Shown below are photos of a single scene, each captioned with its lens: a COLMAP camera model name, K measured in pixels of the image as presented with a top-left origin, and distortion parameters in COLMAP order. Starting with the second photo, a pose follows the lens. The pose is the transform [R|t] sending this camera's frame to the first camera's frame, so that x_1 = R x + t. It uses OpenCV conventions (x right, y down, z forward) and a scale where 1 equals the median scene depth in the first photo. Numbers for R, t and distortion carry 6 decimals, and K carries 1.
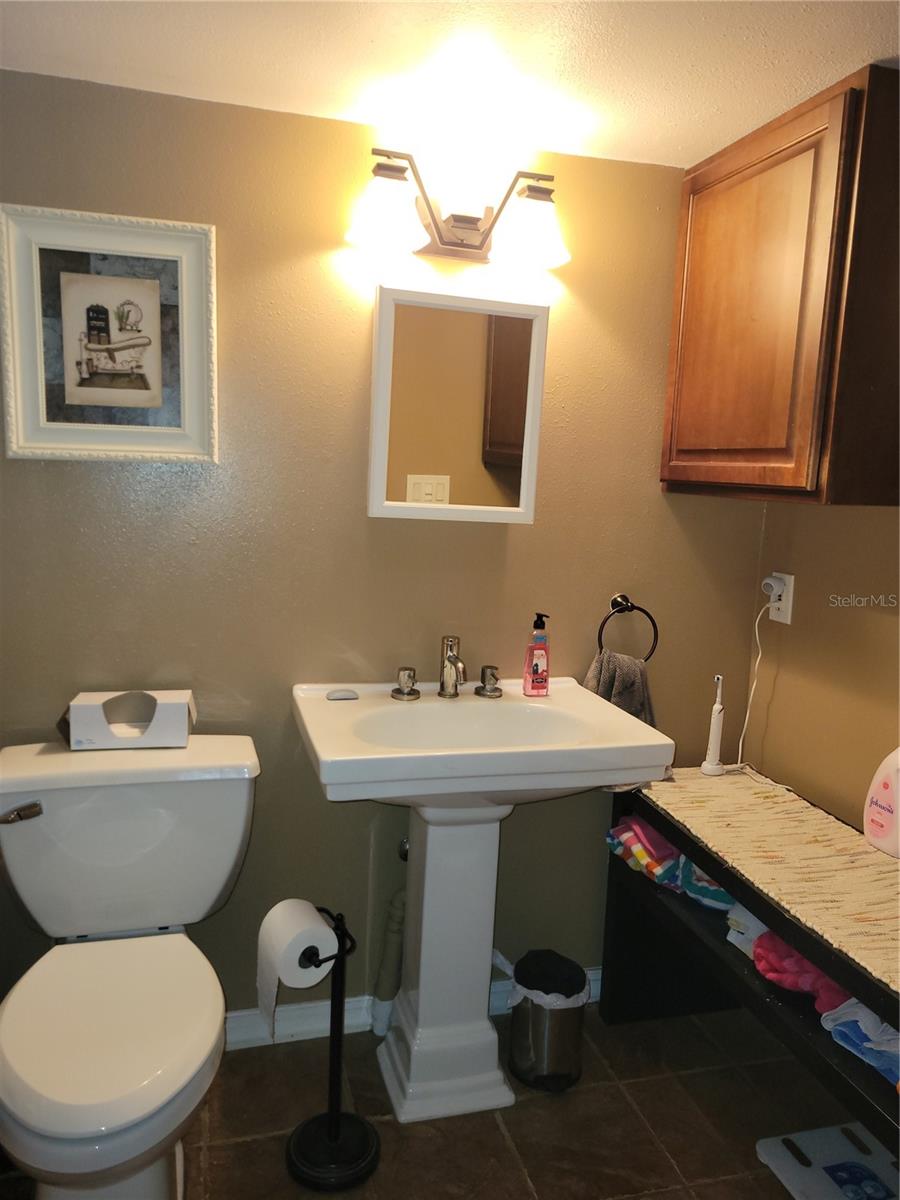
lens RADIAL K [[908.2, 0, 445.6], [0, 908.2, 598.6], [0, 0, 1]] dist [0.057304, -0.034346]
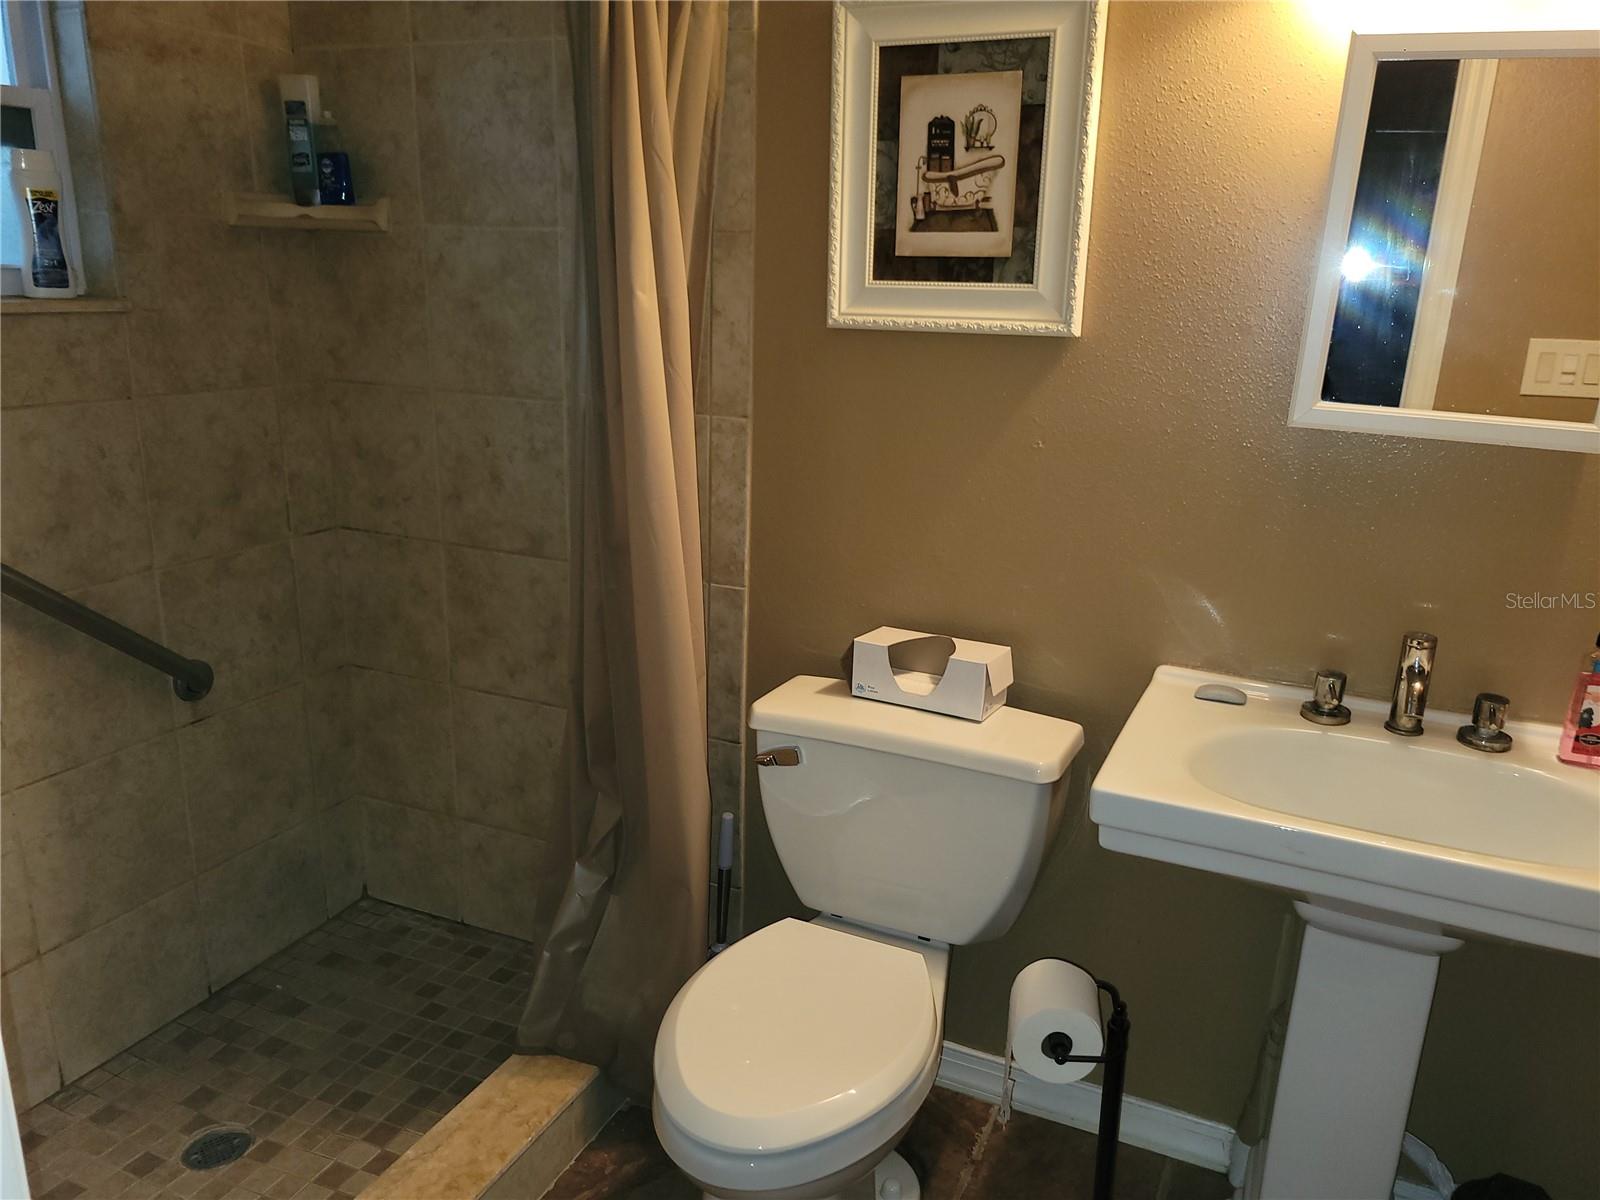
lens RADIAL K [[1210.9, 0, 804.2], [0, 1210.9, 632.8], [0, 0, 1]] dist [0.057304, -0.034346]
pose [[0.772311, 0.170049, -0.612062, 0.202831], [-0.093347, 0.983425, 0.155437, -0.051213], [0.628349, -0.062911, 0.775383, 0.135368]]
